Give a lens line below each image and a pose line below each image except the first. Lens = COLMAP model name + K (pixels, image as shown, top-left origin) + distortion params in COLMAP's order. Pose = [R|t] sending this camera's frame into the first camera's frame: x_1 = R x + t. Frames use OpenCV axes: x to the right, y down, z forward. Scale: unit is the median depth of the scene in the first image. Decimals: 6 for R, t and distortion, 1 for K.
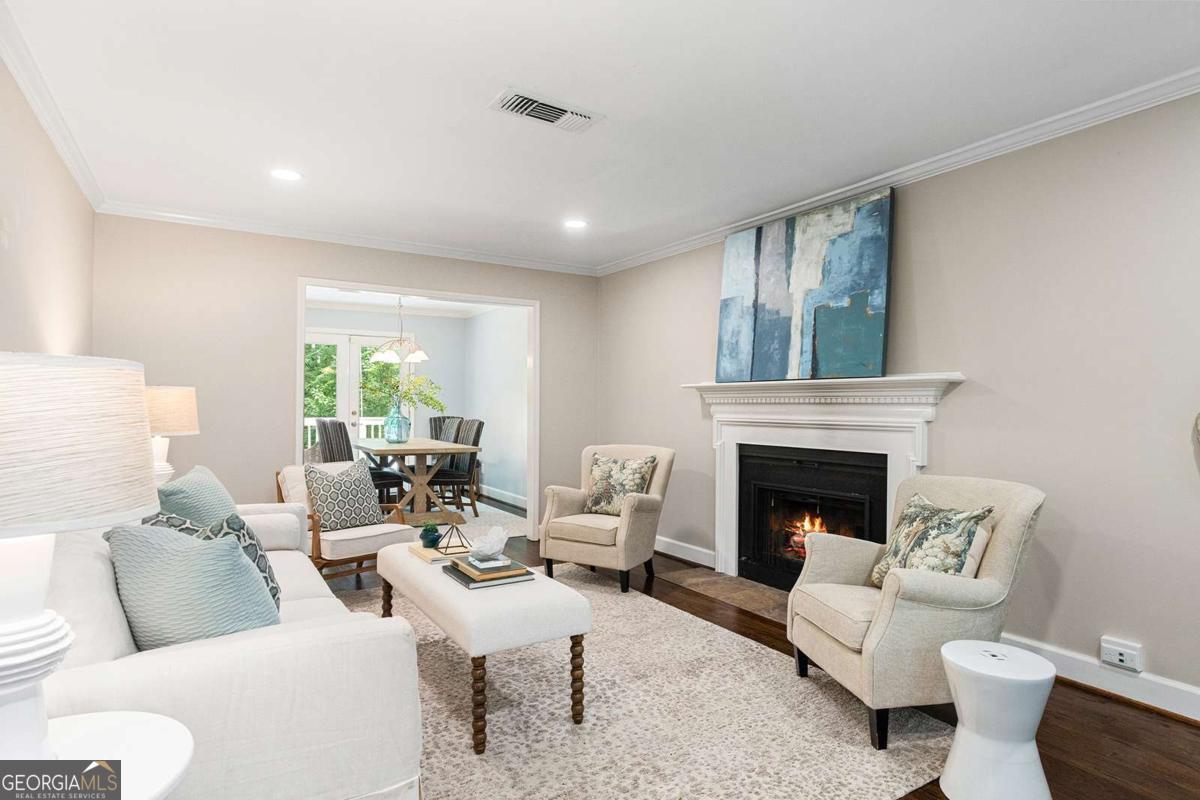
lens RADIAL K [[669.6, 0, 600.0], [0, 669.6, 400.0], [0, 0, 1]] dist [-0.053363, 0.054926]
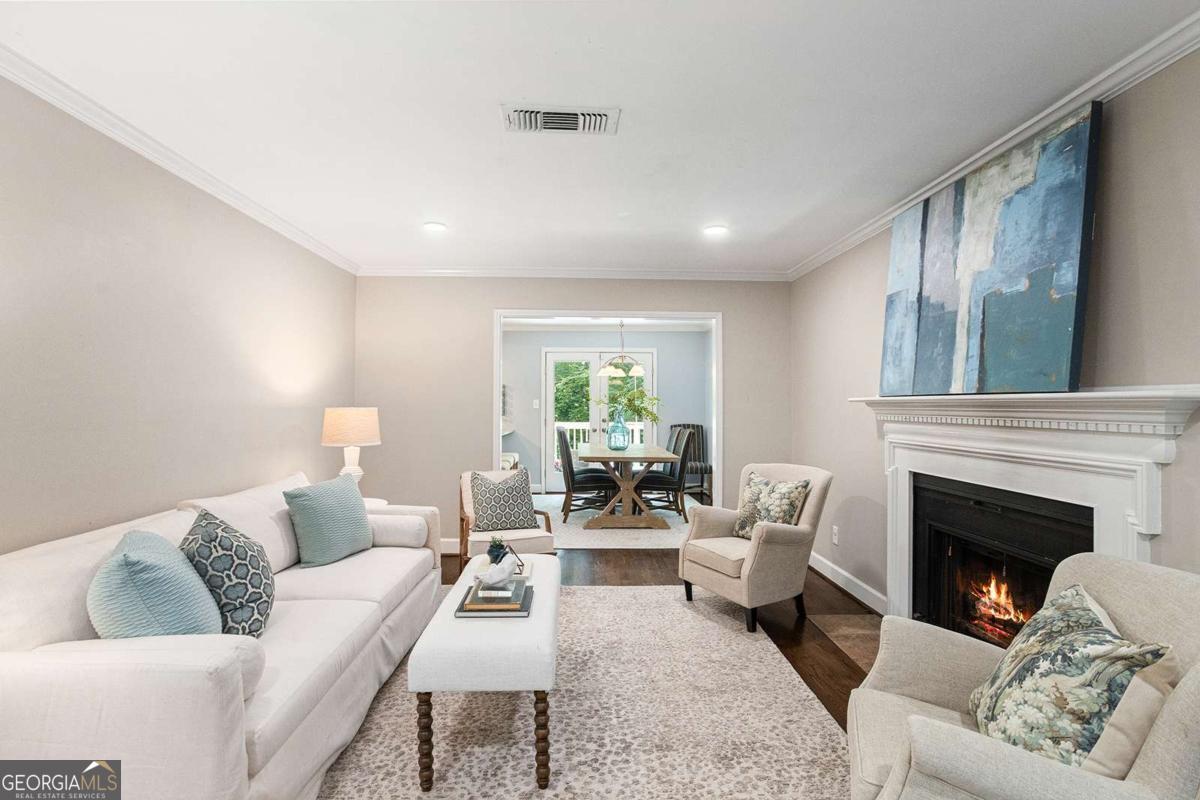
lens RADIAL K [[591.2, 0, 581.8], [0, 591.2, 400.8], [0, 0, 1]] dist [-0.049296, 0.032677]
pose [[0.855896, -0.006138, -0.517112, 0.267941], [0.004977, 0.999981, -0.003632, -0.023116], [0.517125, 0.000535, 0.855910, 0.218775]]
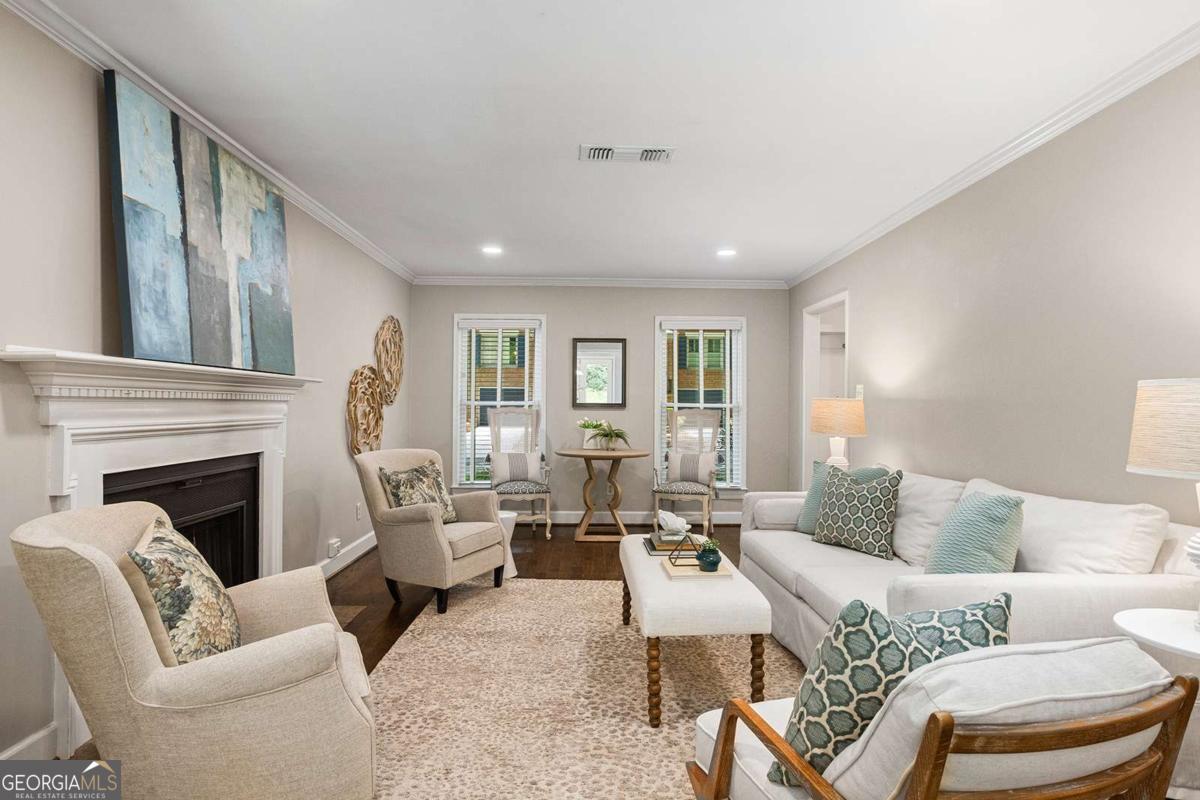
lens RADIAL K [[669.6, 0, 600.0], [0, 669.6, 400.0], [0, 0, 1]] dist [-0.053363, 0.054926]
pose [[-0.864280, -0.008566, 0.502938, -0.450626], [-0.016957, 0.999783, -0.012112, 0.007141], [-0.502725, -0.018996, -0.864237, 1.451003]]
